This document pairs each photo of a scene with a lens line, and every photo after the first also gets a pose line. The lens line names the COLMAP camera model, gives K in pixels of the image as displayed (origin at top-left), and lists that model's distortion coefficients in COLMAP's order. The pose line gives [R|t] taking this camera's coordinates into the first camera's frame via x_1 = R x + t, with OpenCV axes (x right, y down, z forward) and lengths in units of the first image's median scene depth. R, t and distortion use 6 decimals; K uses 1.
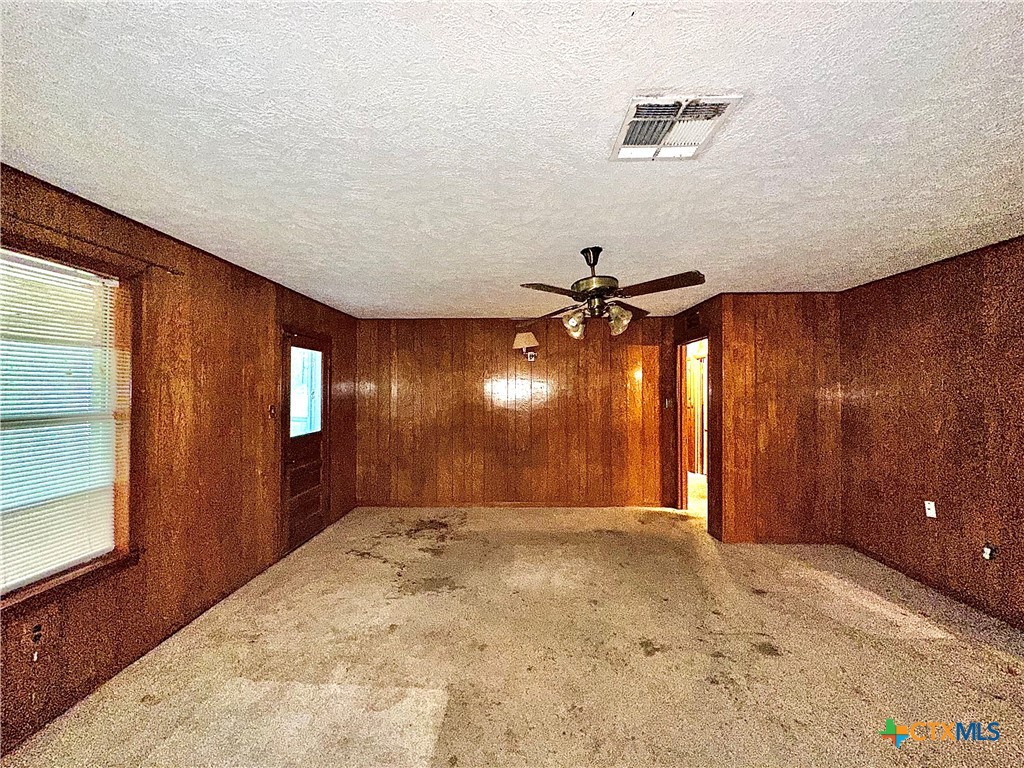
lens RADIAL K [[407.6, 0, 512.0], [0, 407.6, 384.0], [0, 0, 1]] dist [-0.000638, -0.000145]
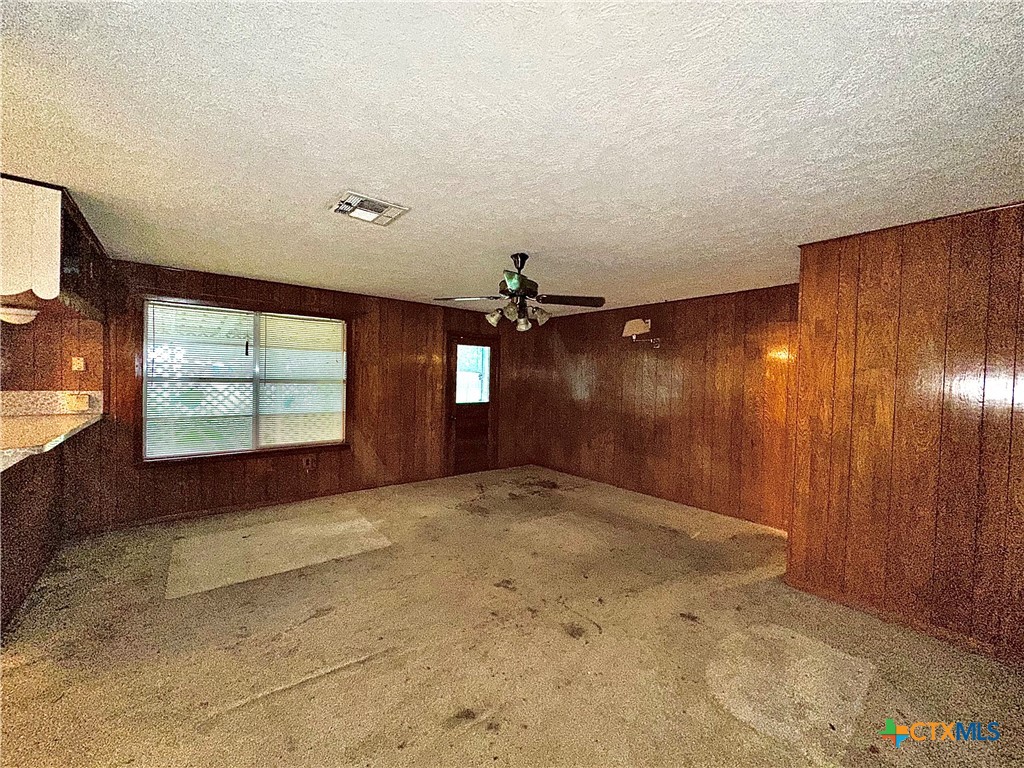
lens RADIAL K [[407.6, 0, 512.0], [0, 407.6, 384.0], [0, 0, 1]] dist [-0.000638, -0.000145]
pose [[0.651528, 0.031647, -0.757964, 0.757504], [-0.013176, 0.999451, 0.030404, 0.007654], [0.758510, -0.009822, 0.651587, 0.138455]]
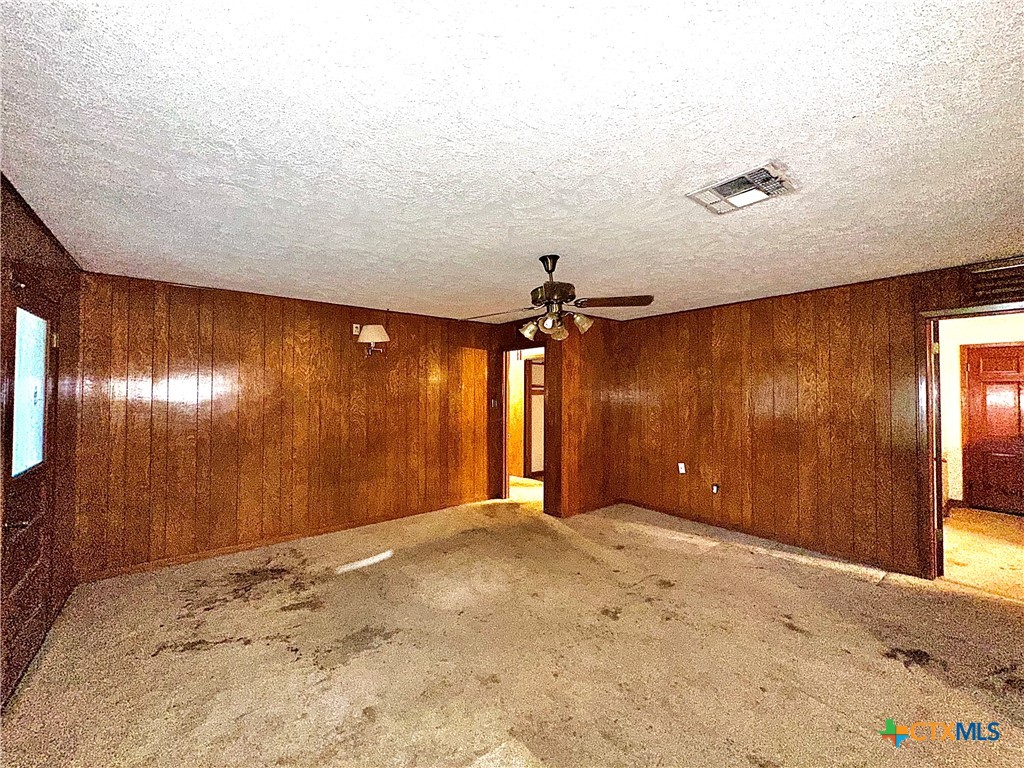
lens RADIAL K [[407.6, 0, 512.0], [0, 407.6, 384.0], [0, 0, 1]] dist [-0.000638, -0.000145]
pose [[0.764357, 0.015067, 0.644617, -0.379914], [-0.012479, 0.999885, -0.008574, 0.005612], [-0.644672, -0.001491, 0.764458, 0.179277]]
